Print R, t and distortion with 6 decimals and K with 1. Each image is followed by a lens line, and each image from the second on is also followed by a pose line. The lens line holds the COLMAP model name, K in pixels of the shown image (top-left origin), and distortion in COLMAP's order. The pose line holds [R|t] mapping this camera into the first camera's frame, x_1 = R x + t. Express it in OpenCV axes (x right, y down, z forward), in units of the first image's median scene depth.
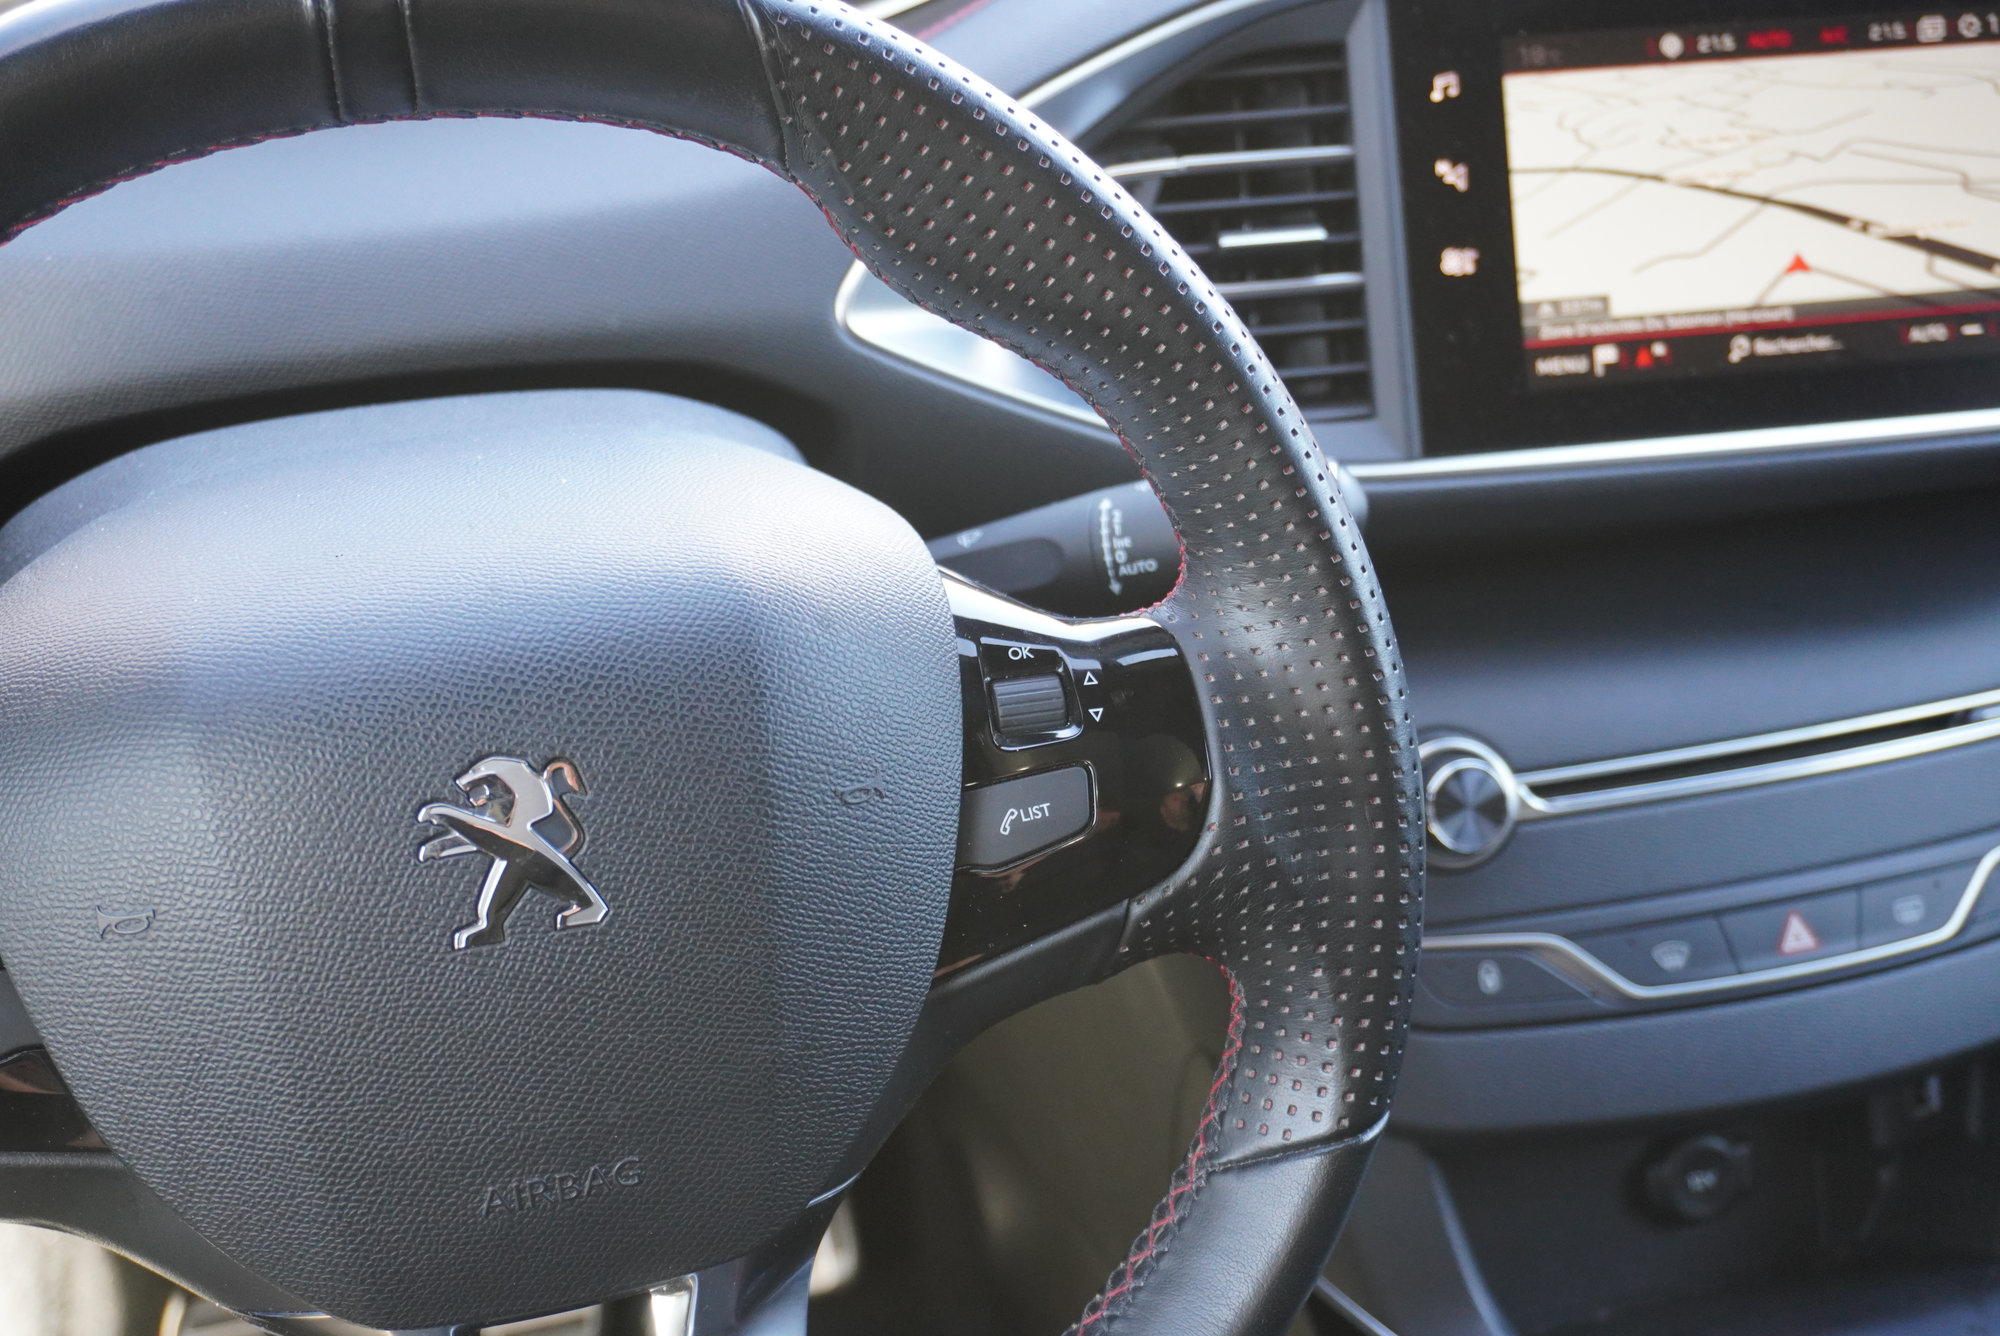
lens RADIAL K [[2641.5, 0, 983.4], [0, 2641.5, 680.9], [0, 0, 1]] dist [0.012525, 0.000000]
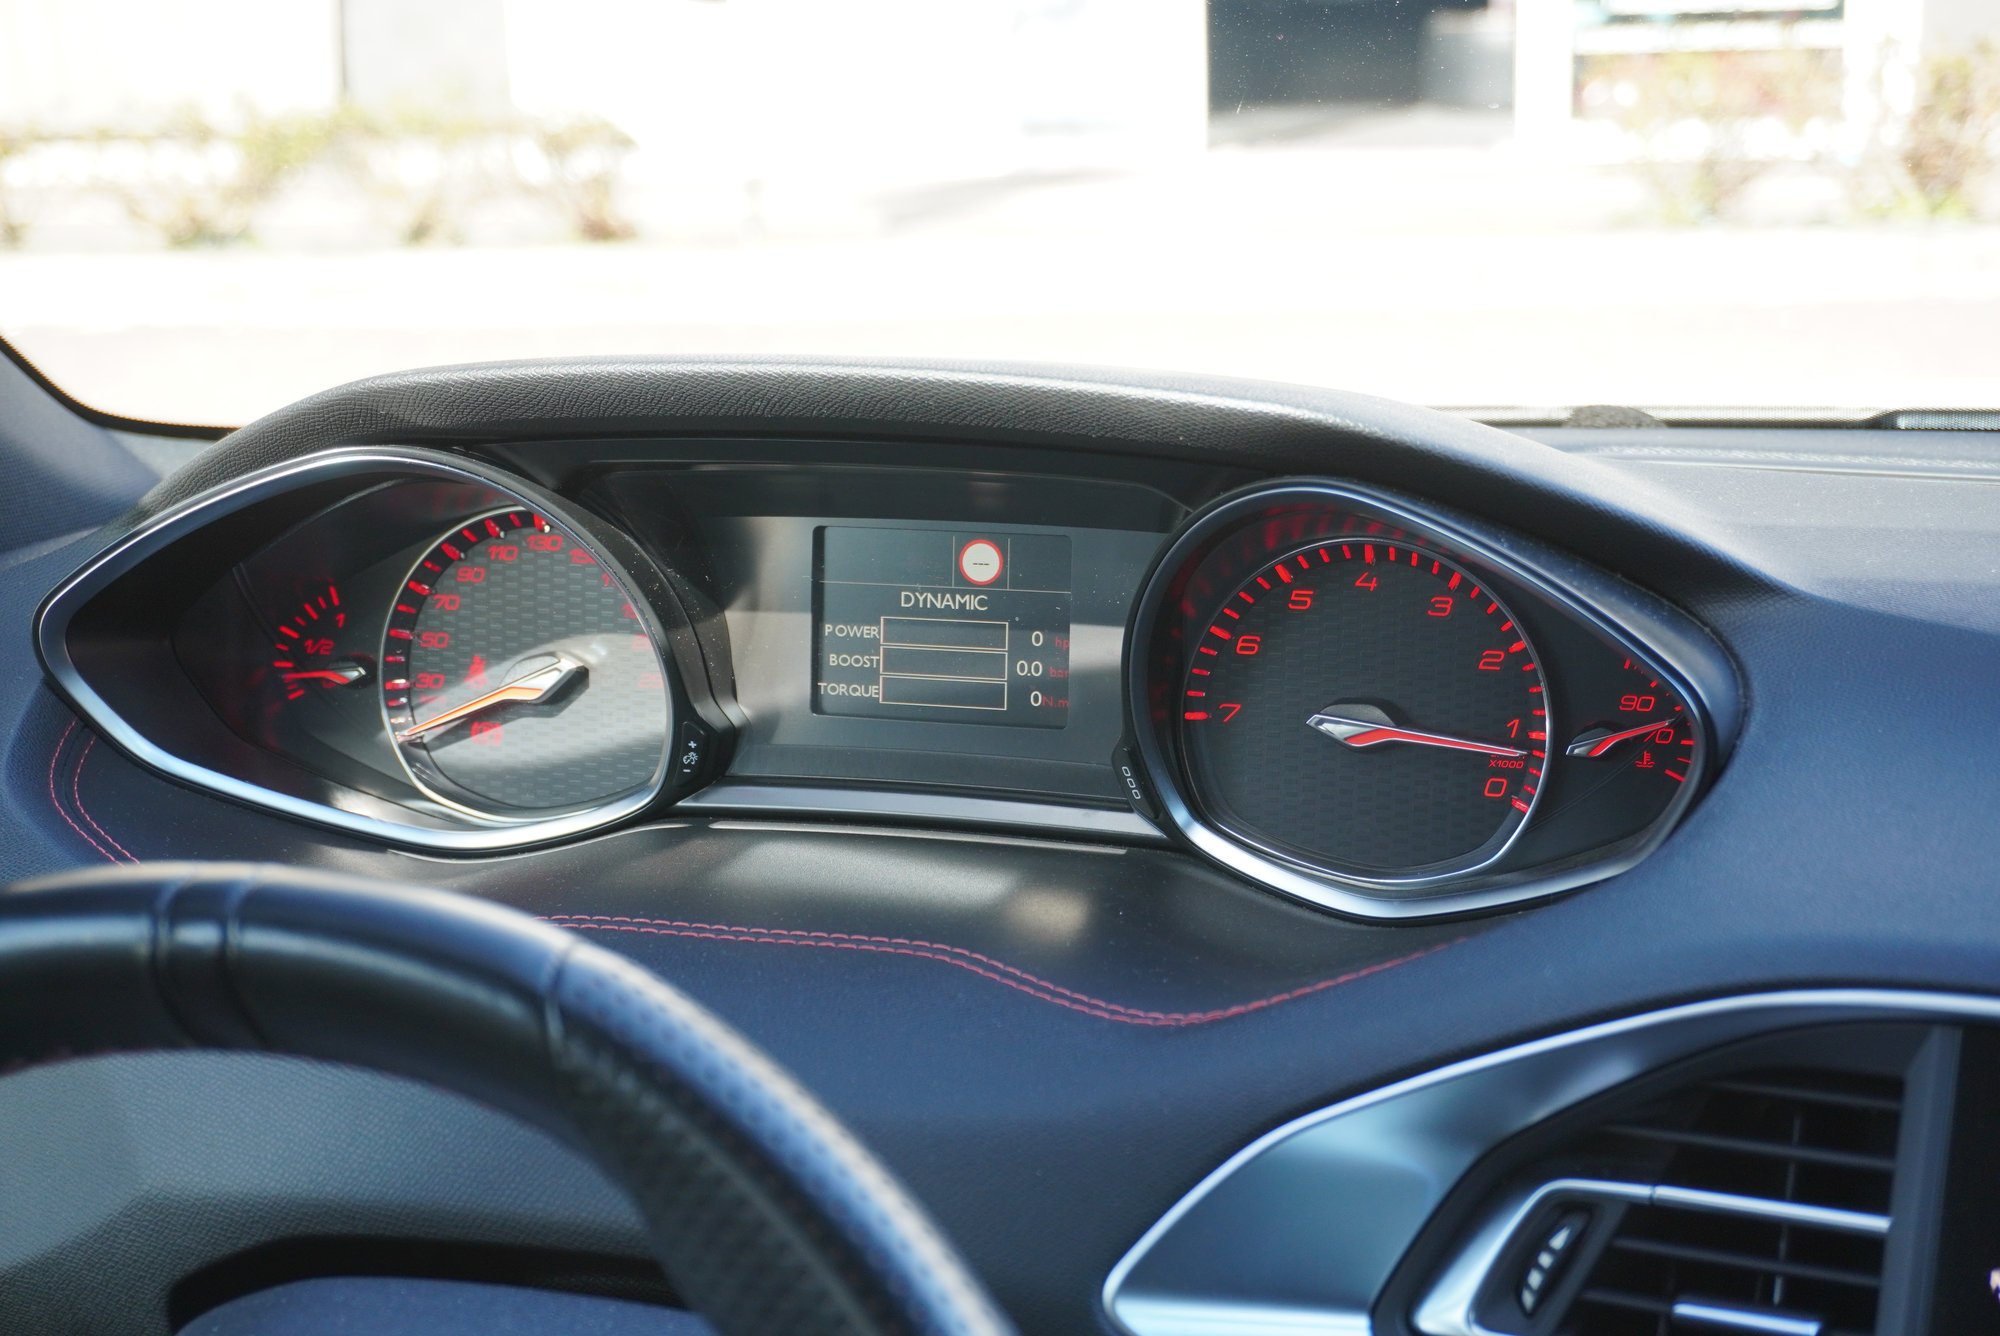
lens RADIAL K [[3346.3, 0, 990.1], [0, 3346.3, 683.9], [0, 0, 1]] dist [-0.001584, 0.000000]
pose [[0.814951, 0.137819, -0.562903, 0.432394], [-0.243759, 0.962729, -0.117195, -0.174663], [0.525771, 0.232721, 0.818172, 0.081762]]
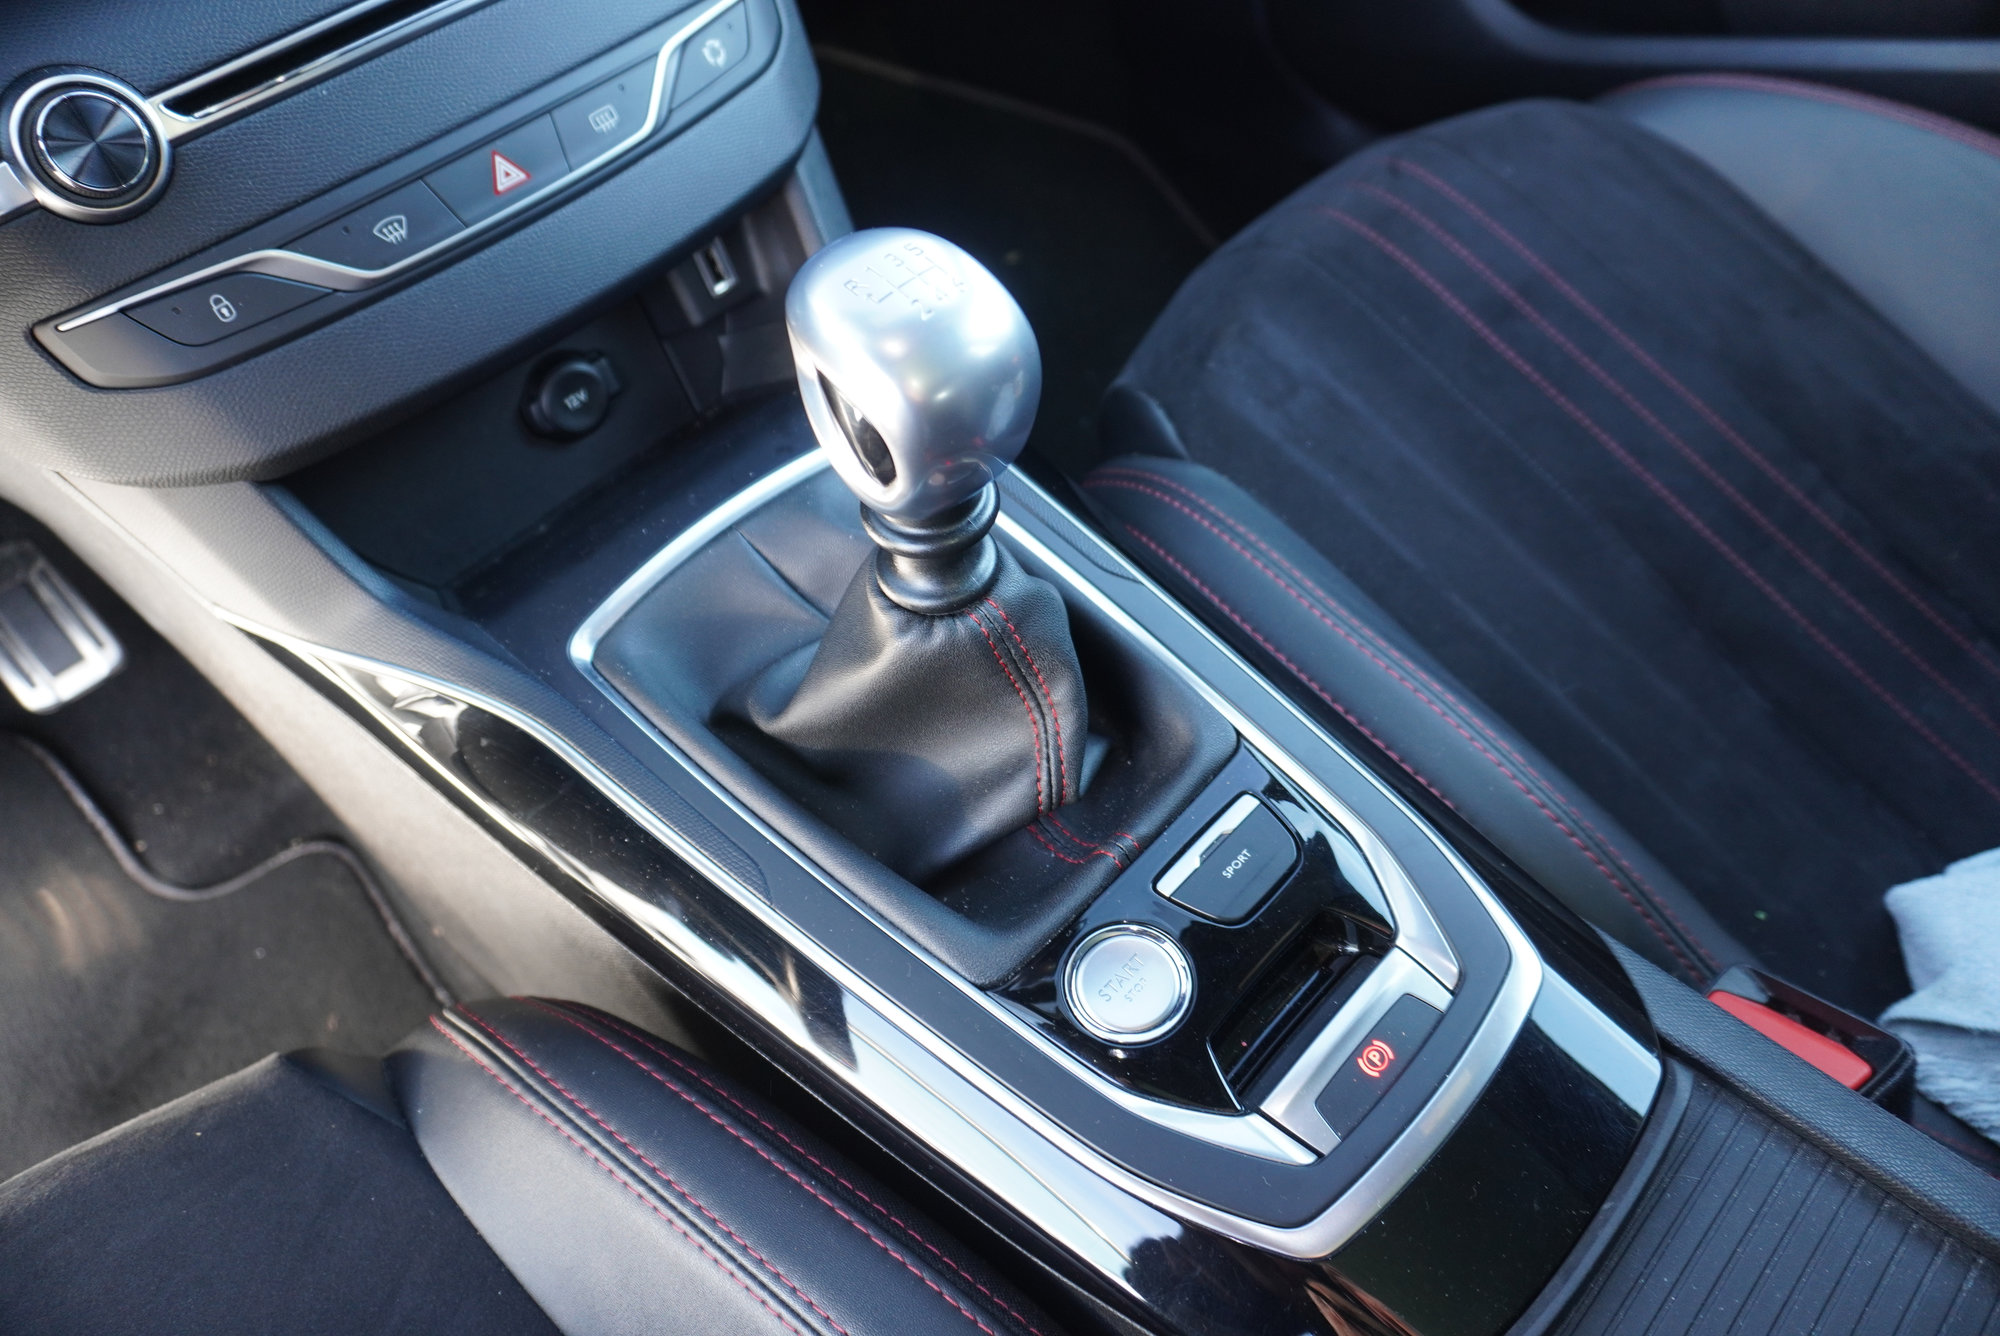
lens RADIAL K [[1343.9, 0, 992.7], [0, 1343.9, 668.7], [0, 0, 1]] dist [-0.044334, 0.024006]
pose [[0.880521, -0.401573, 0.251837, 0.271117], [0.266052, 0.858409, 0.438577, 0.086640], [-0.392300, -0.319175, 0.862687, 0.399467]]
